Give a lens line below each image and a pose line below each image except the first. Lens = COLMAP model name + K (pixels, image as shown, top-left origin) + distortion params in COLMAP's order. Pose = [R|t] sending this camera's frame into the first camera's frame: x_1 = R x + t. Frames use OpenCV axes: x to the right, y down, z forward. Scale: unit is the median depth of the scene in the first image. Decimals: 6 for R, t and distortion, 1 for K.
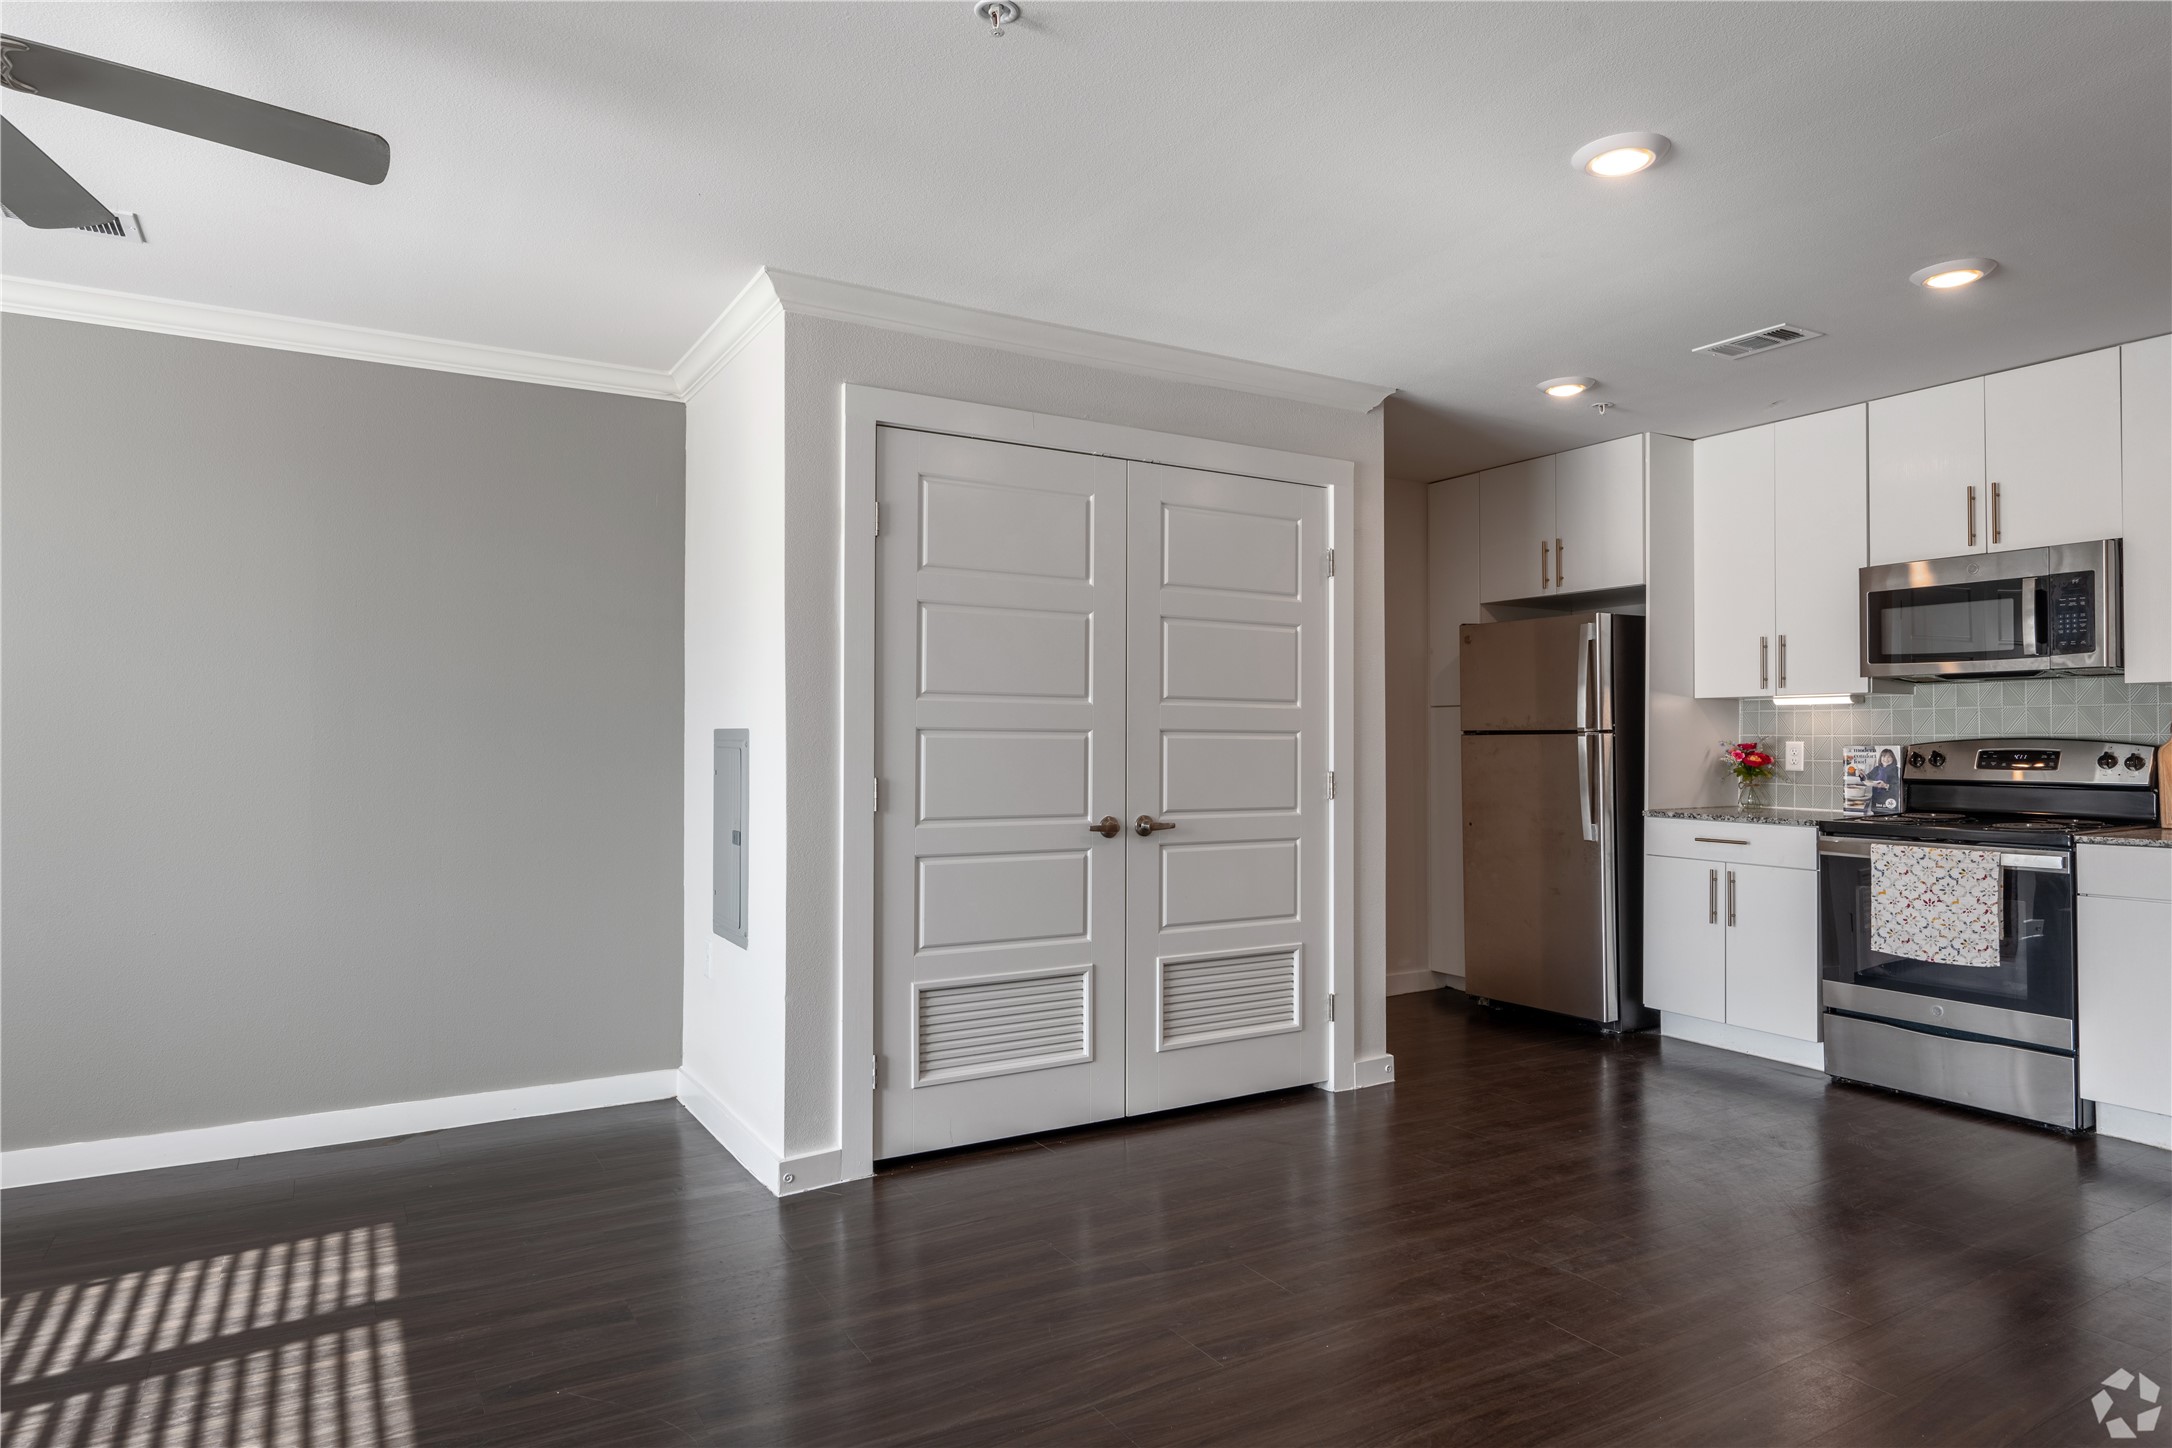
lens RADIAL K [[1246.4, 0, 1086.0], [0, 1246.4, 724.0], [0, 0, 1]] dist [-0.002045, -0.000151]
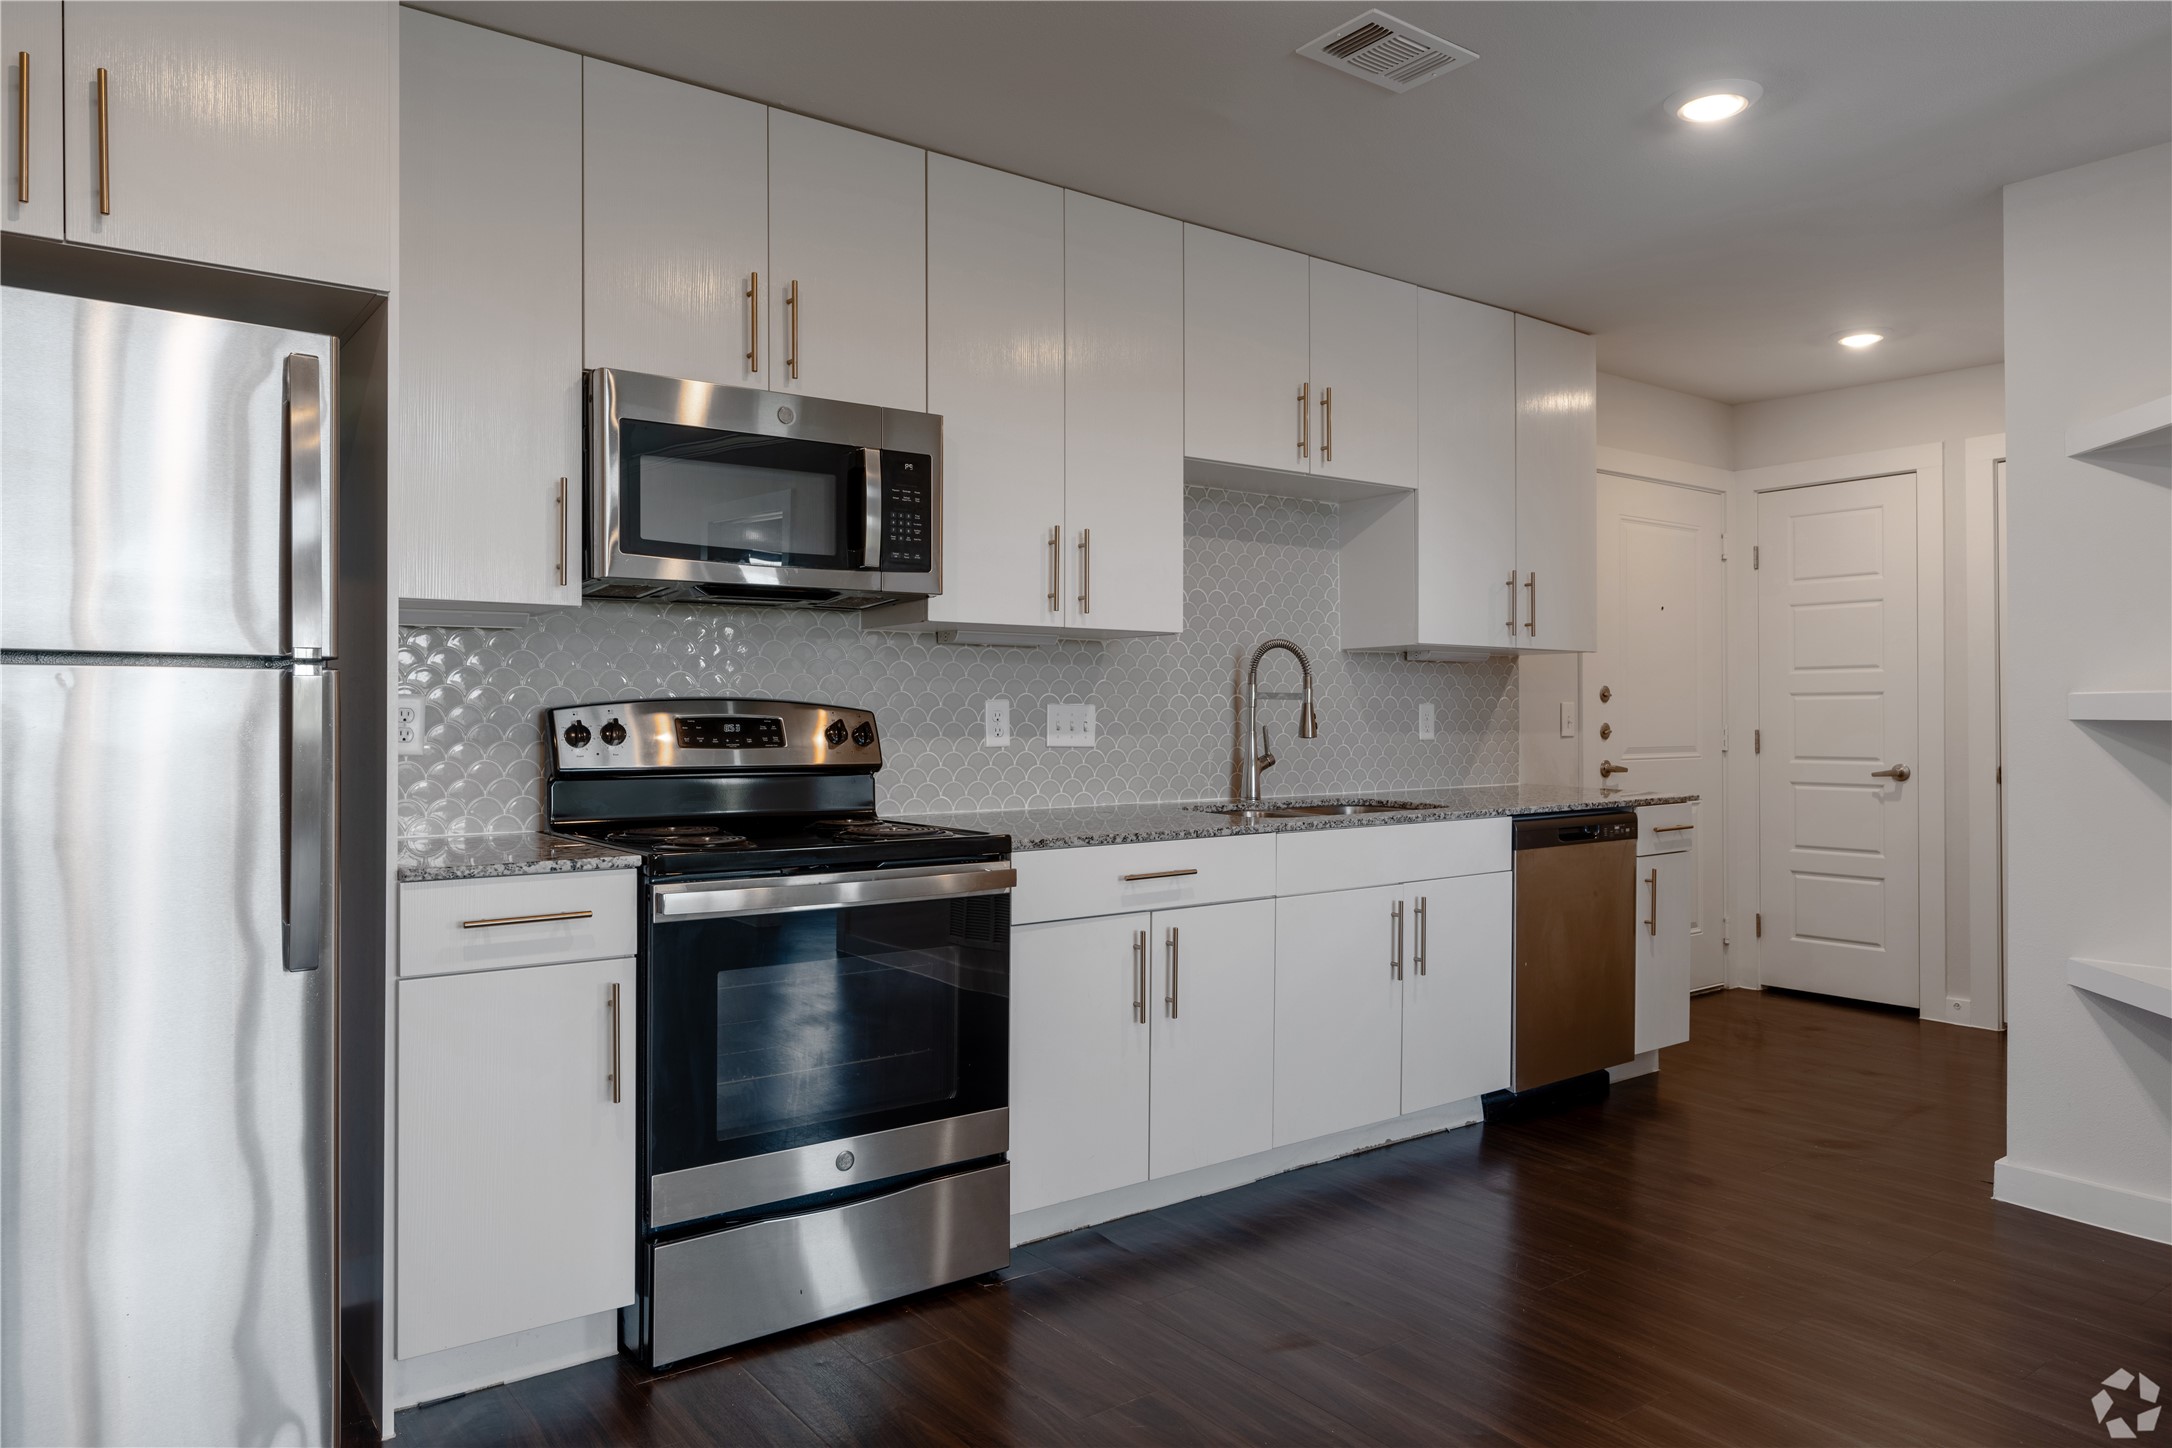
lens RADIAL K [[1409.7, 0, 1082.3], [0, 1409.7, 741.6], [0, 0, 1]] dist [-0.006792, -0.001075]
pose [[-0.102254, -0.019651, 0.994564, 0.018548], [-0.016472, 0.999701, 0.018059, 0.018609], [-0.994622, -0.014536, -0.102547, 0.937025]]
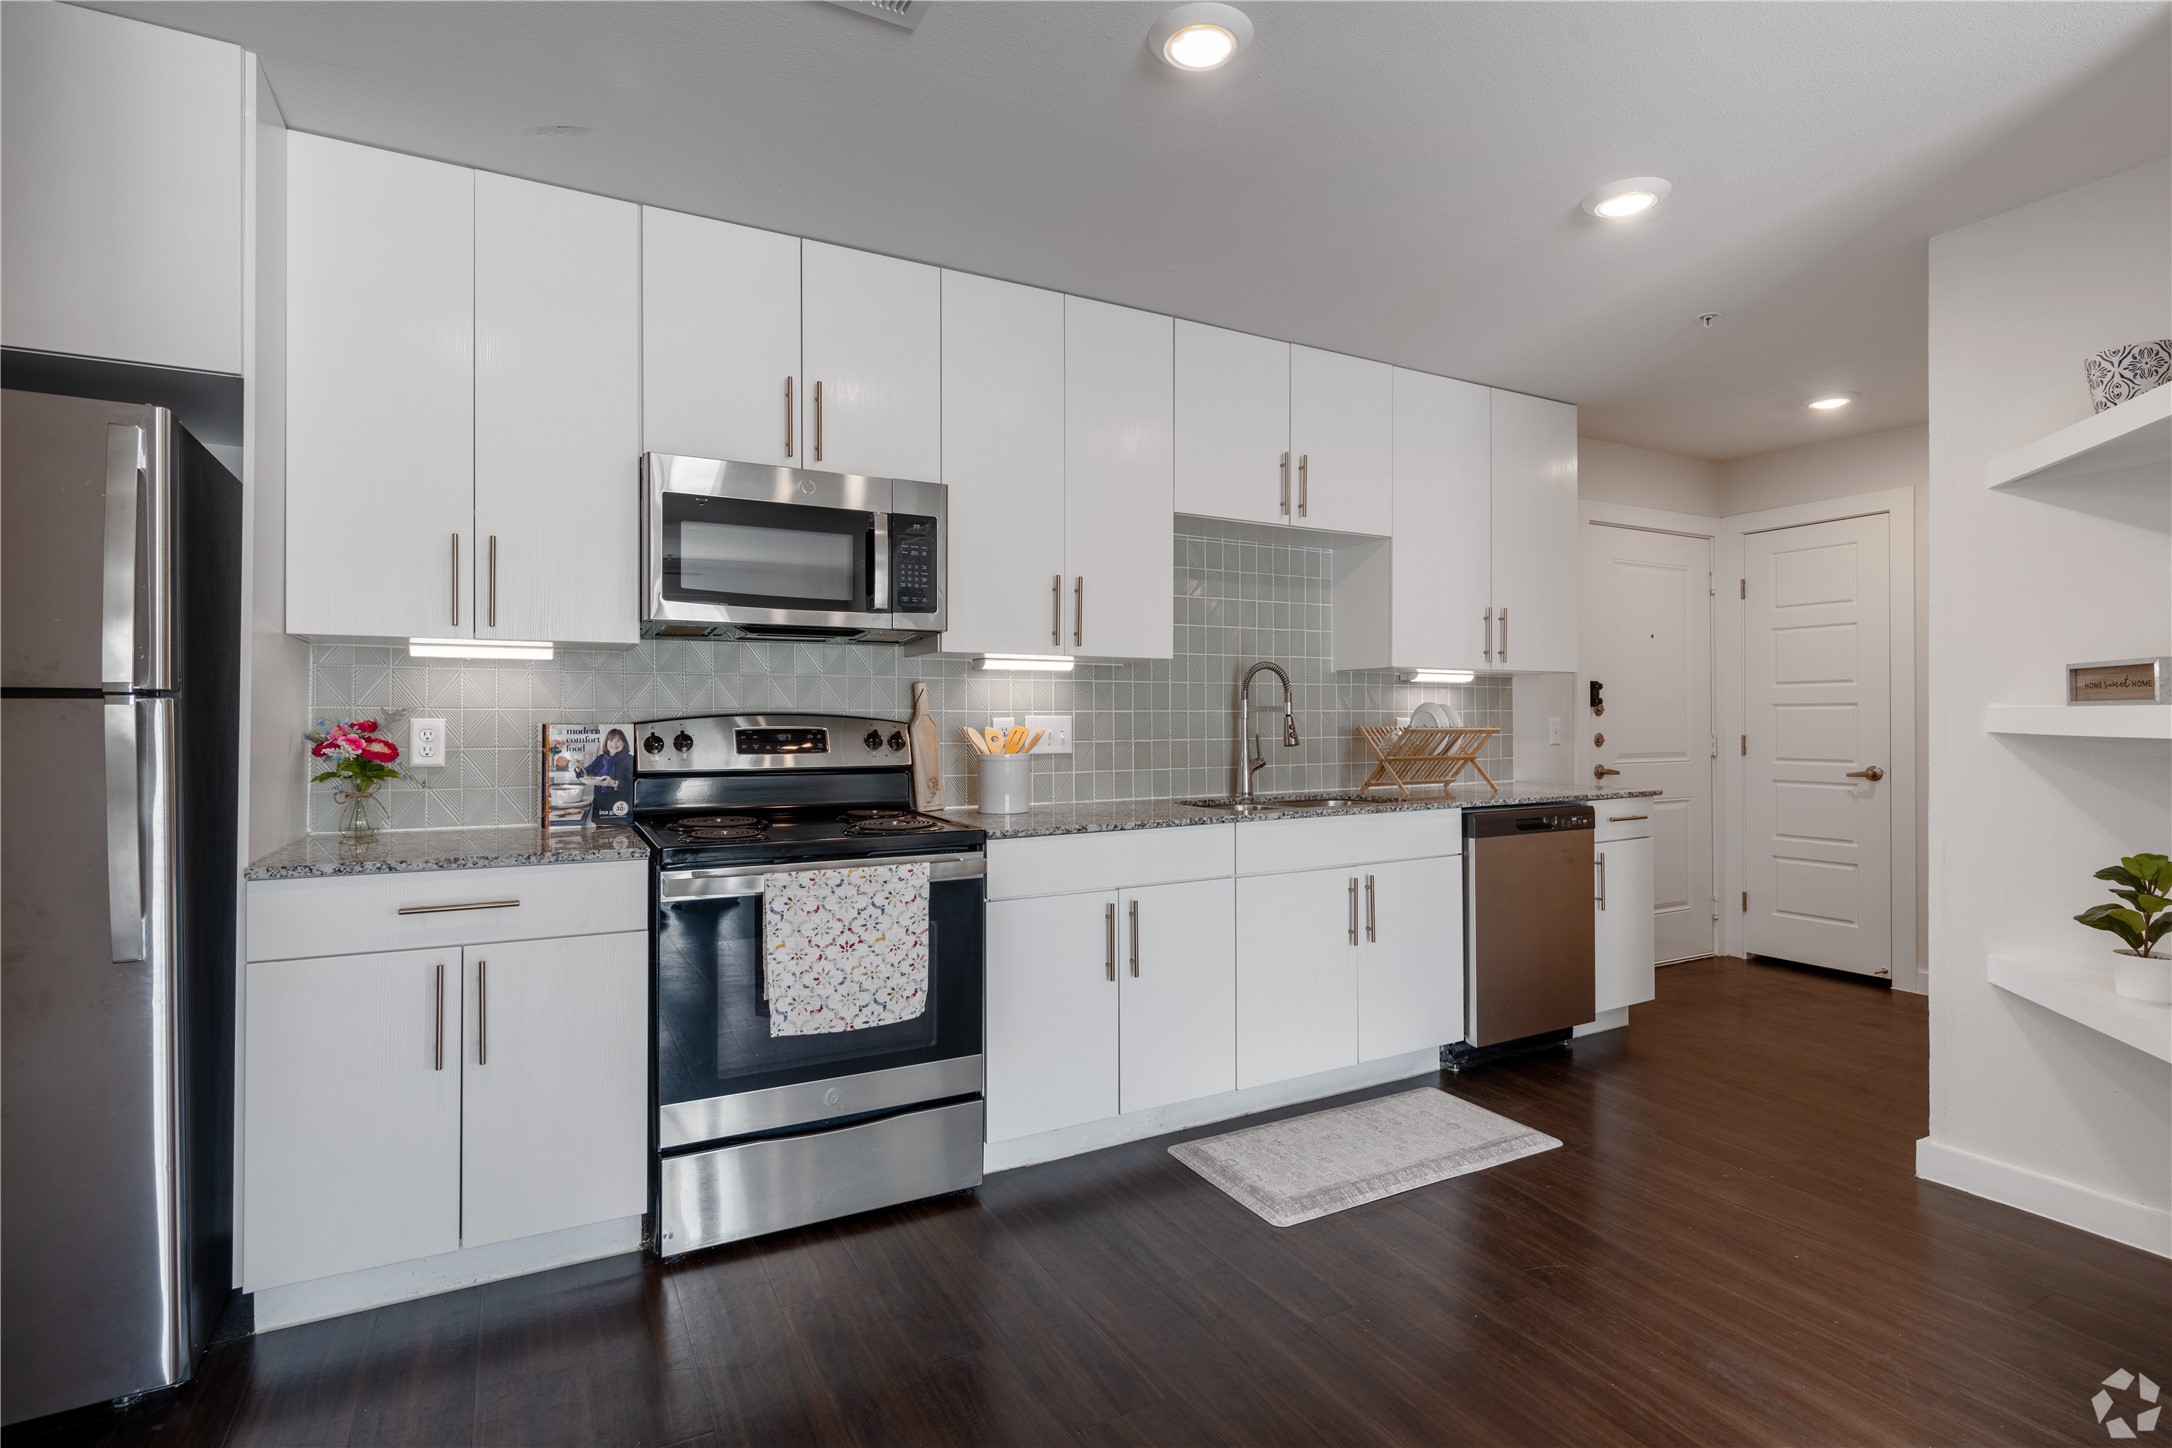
lens RADIAL K [[1070.1, 0, 1097.5], [0, 1070.1, 711.9], [0, 0, 1]] dist [0.005442, 0.000389]
pose [[0.025154, 0.006641, 0.999662, 0.072933], [-0.014026, 0.999882, -0.006289, 0.012212], [-0.999585, -0.013863, 0.025244, 0.817631]]
